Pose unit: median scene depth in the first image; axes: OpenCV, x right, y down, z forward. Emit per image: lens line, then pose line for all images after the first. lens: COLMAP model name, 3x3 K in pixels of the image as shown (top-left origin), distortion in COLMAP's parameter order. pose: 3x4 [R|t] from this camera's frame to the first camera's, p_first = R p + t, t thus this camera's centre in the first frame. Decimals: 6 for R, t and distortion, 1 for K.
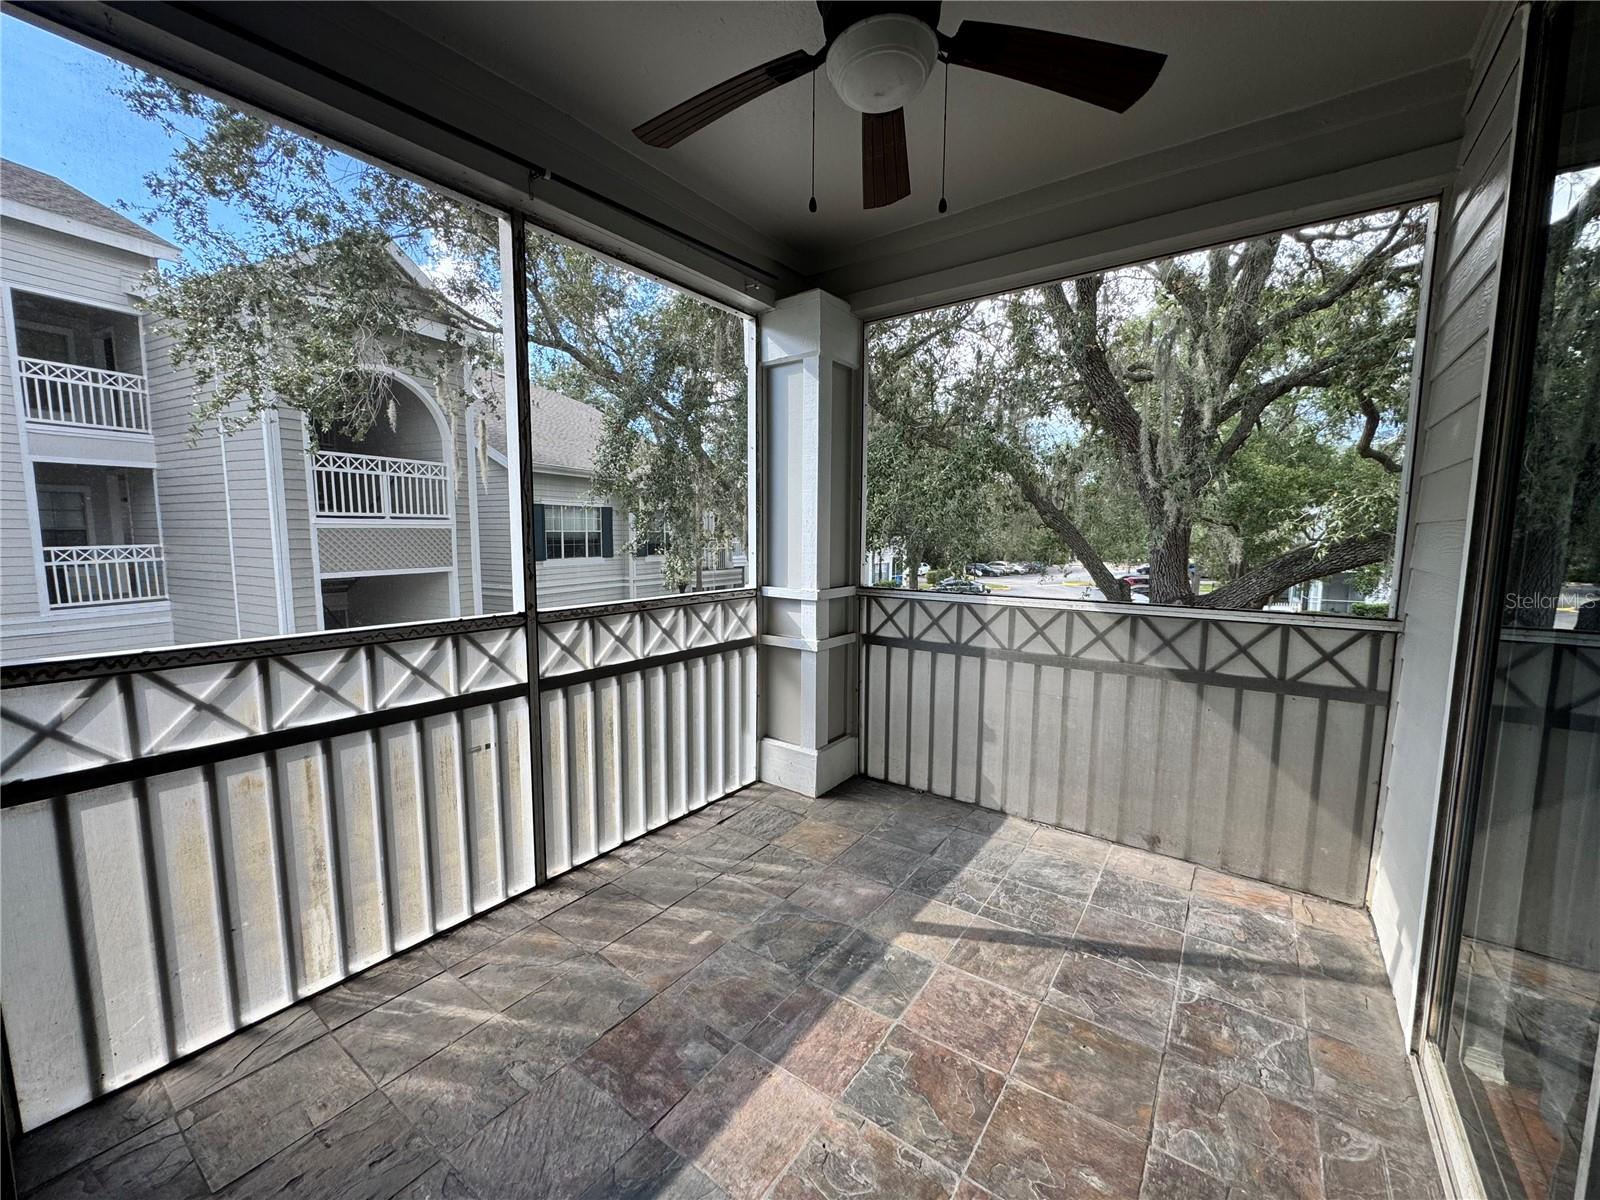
lens RADIAL K [[640.8, 0, 800.0], [0, 640.8, 600.0], [0, 0, 1]] dist [0.010523, 0.000037]
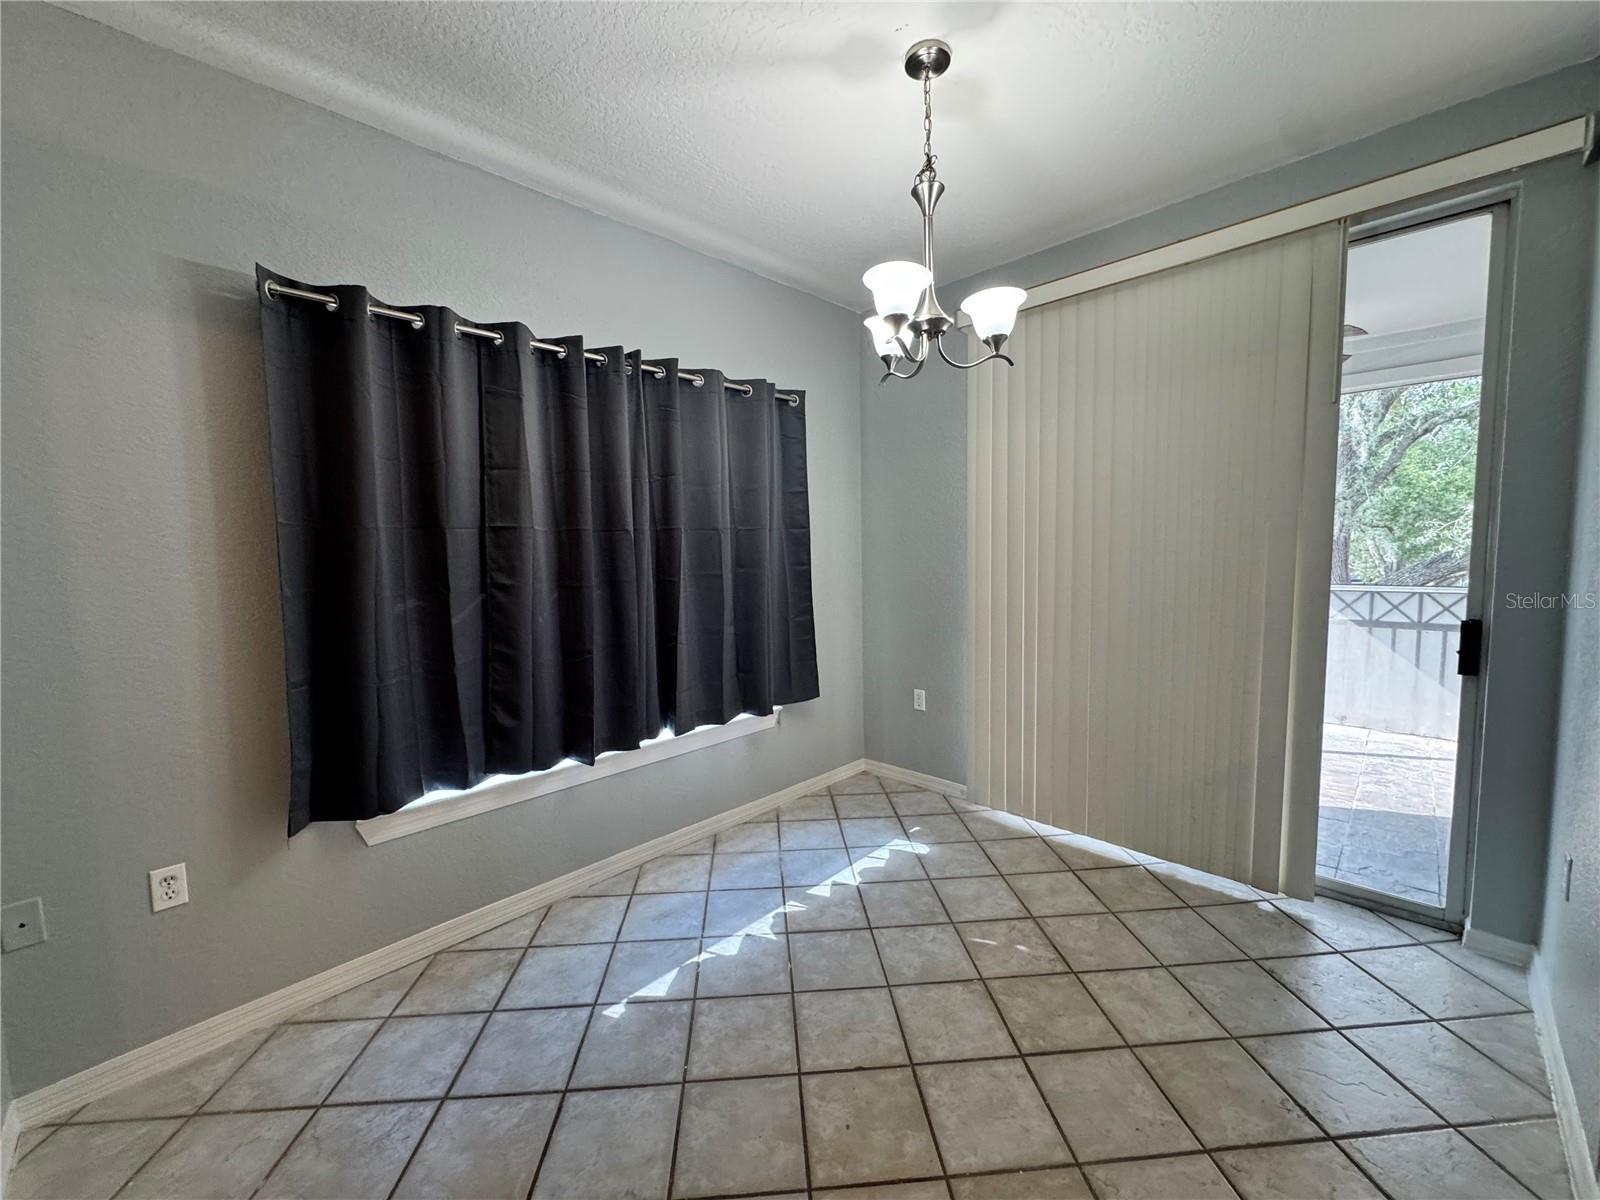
lens RADIAL K [[639.8, 0, 800.0], [0, 639.8, 600.0], [0, 0, 1]] dist [0.000608, 0.000020]
pose [[0.988252, -0.014214, -0.152168, -0.636629], [0.011109, 0.999713, -0.021236, 0.069933], [0.152426, 0.019296, 0.988127, -0.949291]]
